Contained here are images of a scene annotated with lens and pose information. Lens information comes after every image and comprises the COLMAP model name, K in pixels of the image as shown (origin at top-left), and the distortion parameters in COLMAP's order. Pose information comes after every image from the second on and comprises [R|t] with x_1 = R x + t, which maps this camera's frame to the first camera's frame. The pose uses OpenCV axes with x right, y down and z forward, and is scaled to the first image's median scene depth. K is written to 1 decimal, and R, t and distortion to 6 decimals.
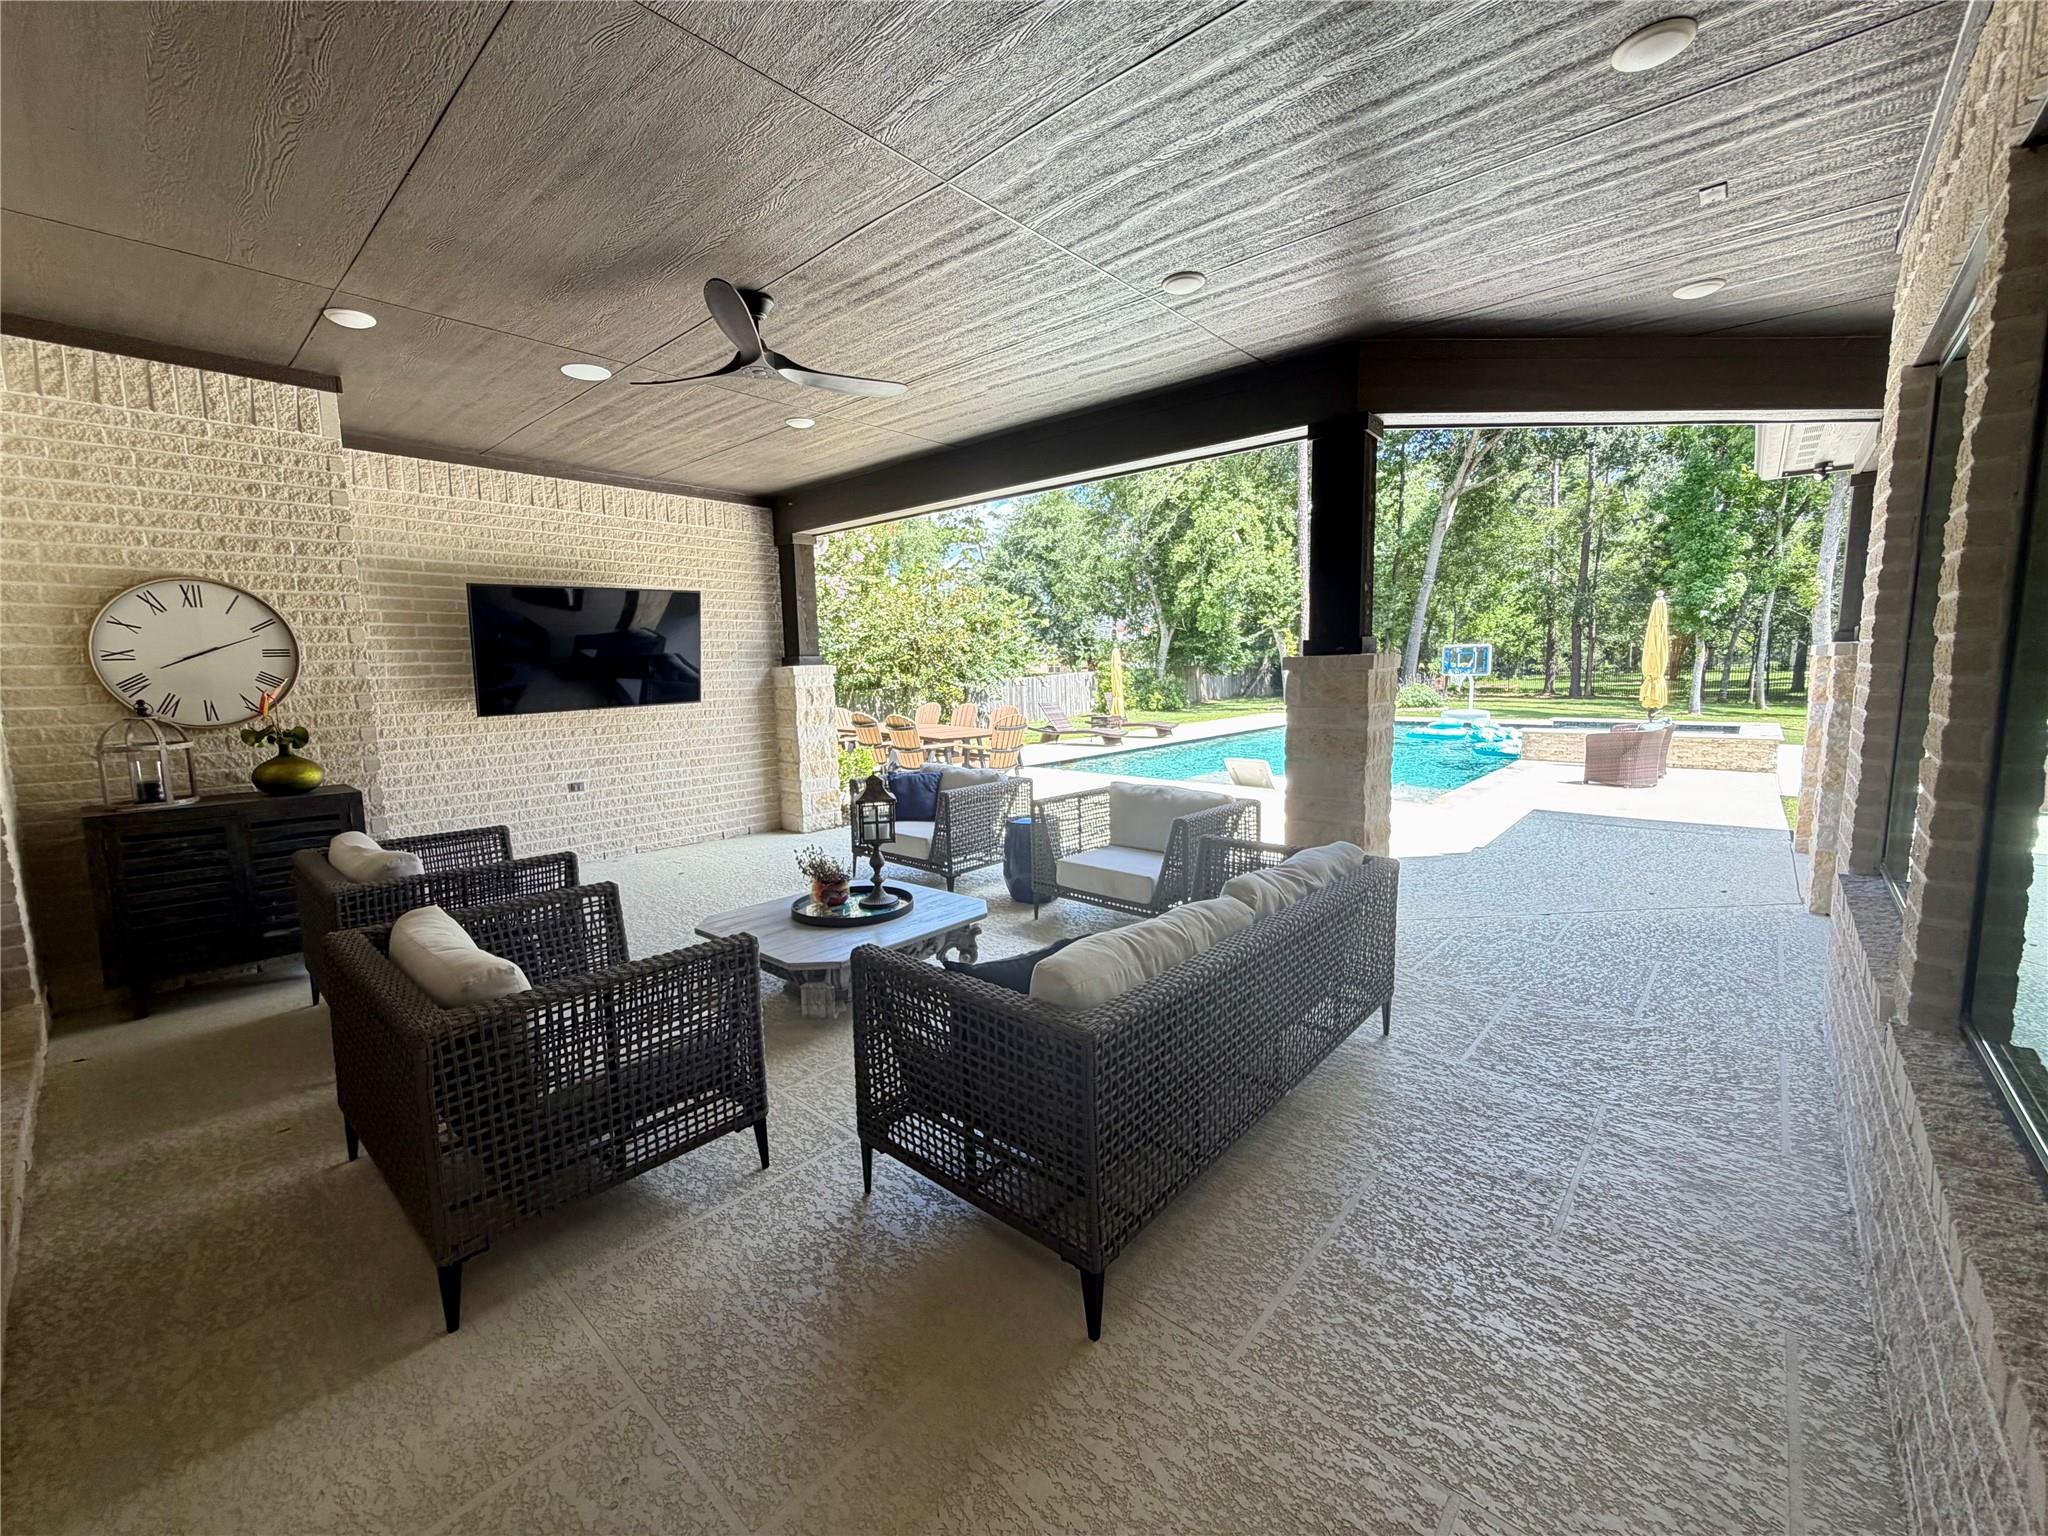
lens RADIAL K [[823.3, 0, 1031.6], [0, 823.3, 774.7], [0, 0, 1]] dist [0.001394, 0.000001]
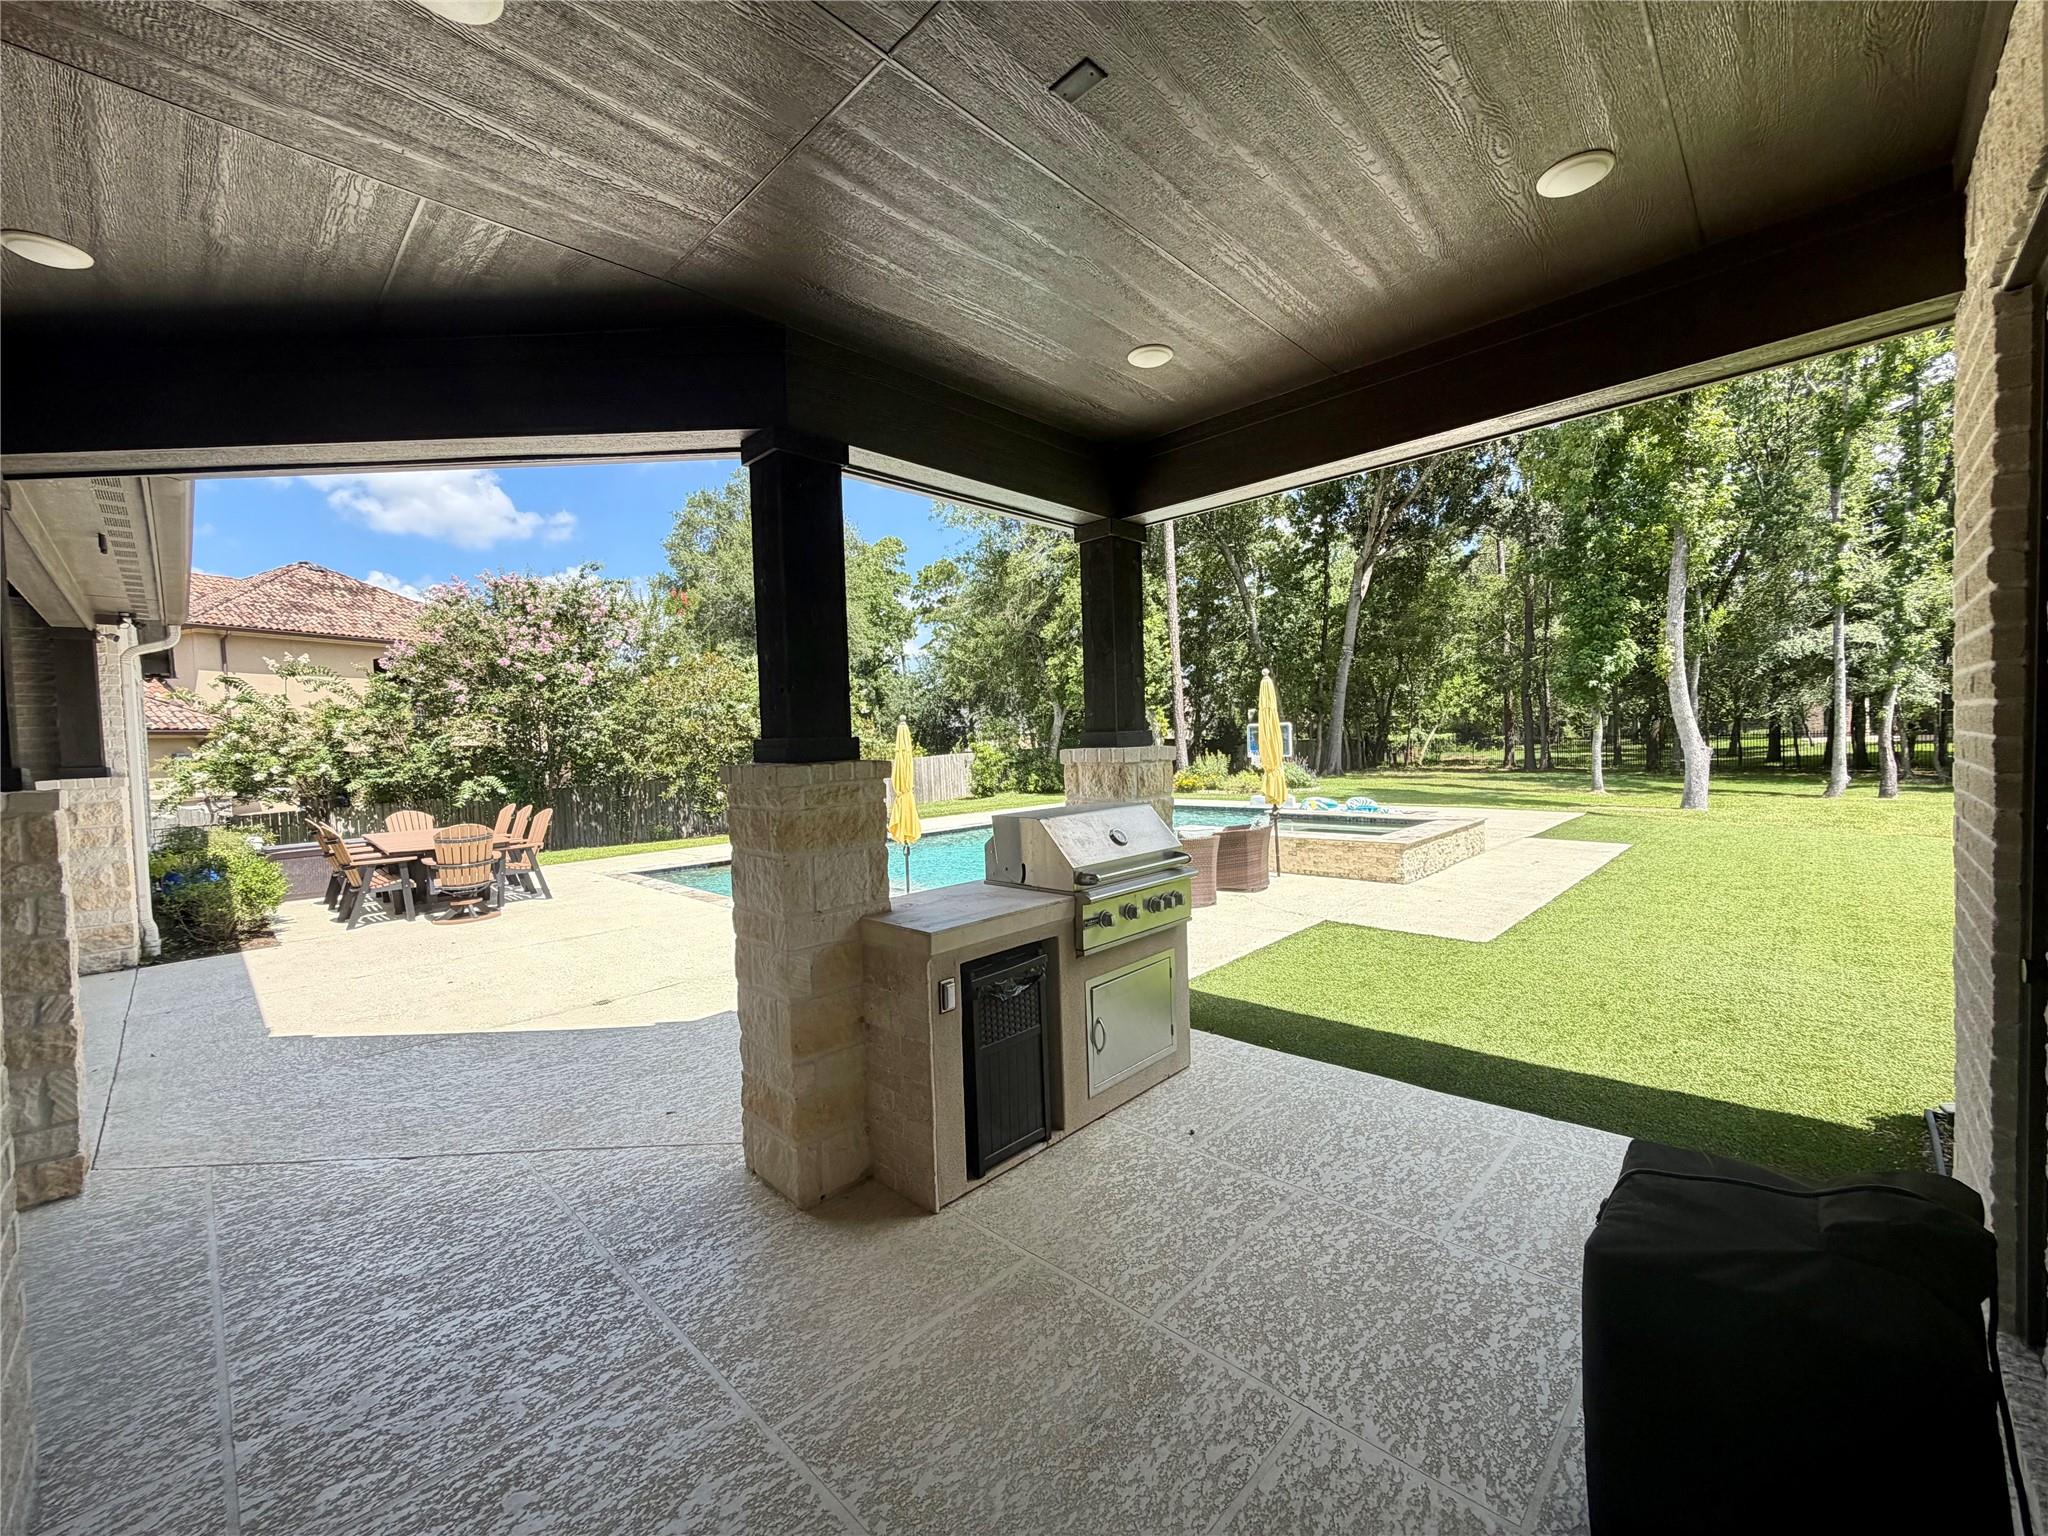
lens RADIAL K [[823.3, 0, 1022.3], [0, 823.3, 767.3], [0, 0, 1]] dist [0.001394, 0.000001]
pose [[0.998659, -0.012842, -0.050147, 0.954311], [0.007852, 0.995108, -0.098481, -0.067506], [0.051167, 0.097955, 0.993875, 0.254040]]
